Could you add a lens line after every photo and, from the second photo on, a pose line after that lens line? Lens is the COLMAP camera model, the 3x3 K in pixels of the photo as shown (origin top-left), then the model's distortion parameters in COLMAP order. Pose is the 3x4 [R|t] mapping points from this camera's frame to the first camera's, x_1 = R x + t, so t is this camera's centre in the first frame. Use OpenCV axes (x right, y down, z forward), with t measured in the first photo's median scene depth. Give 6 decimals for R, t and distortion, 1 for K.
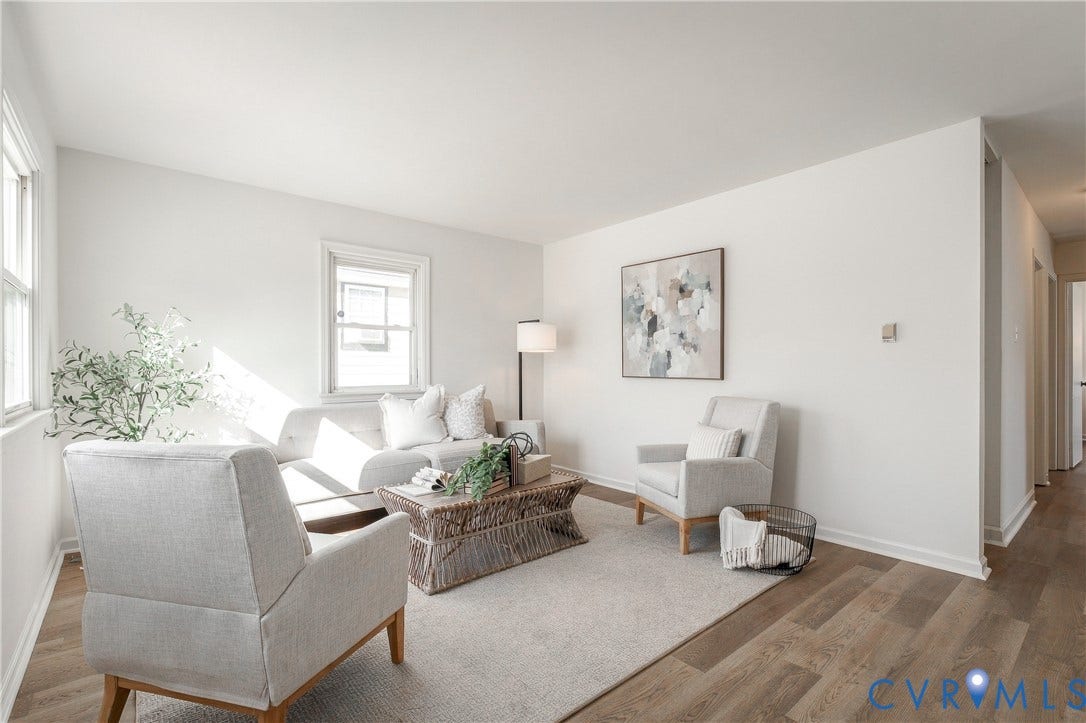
lens RADIAL K [[489.5, 0, 545.3], [0, 489.5, 364.4], [0, 0, 1]] dist [-0.001308, 0.000102]
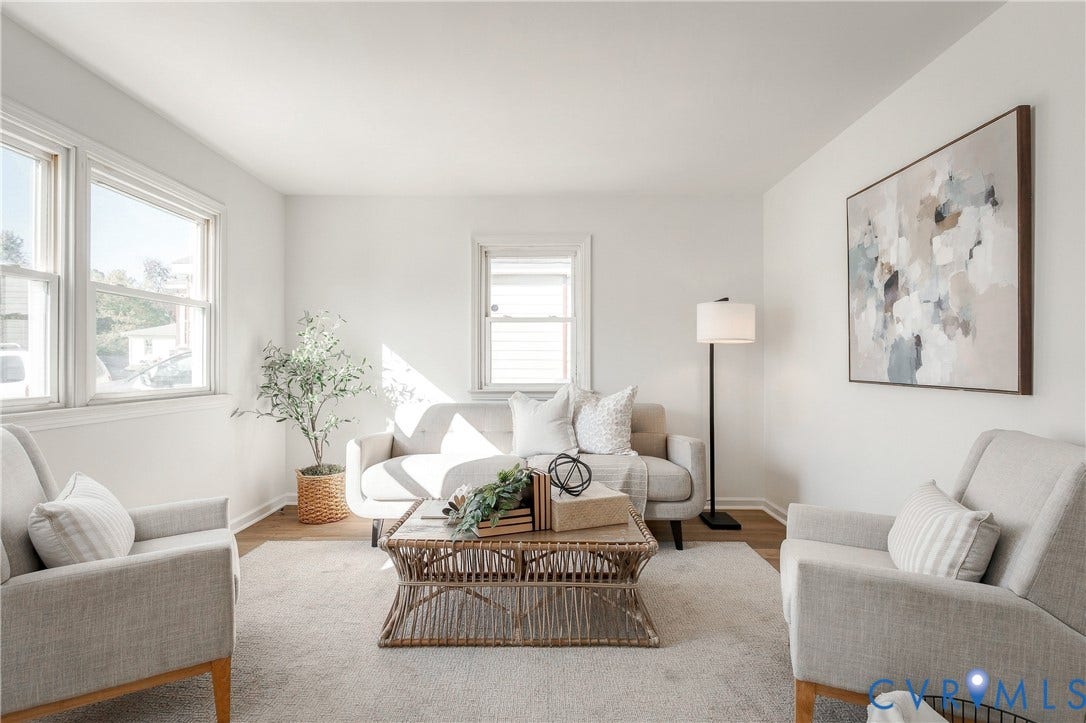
lens RADIAL K [[489.5, 0, 539.5], [0, 489.5, 360.3], [0, 0, 1]] dist [-0.001308, 0.000102]
pose [[0.758397, 0.000697, -0.651792, 0.289321], [0.000614, 0.999998, 0.001784, -0.001279], [0.651792, -0.001753, 0.758395, 0.328876]]
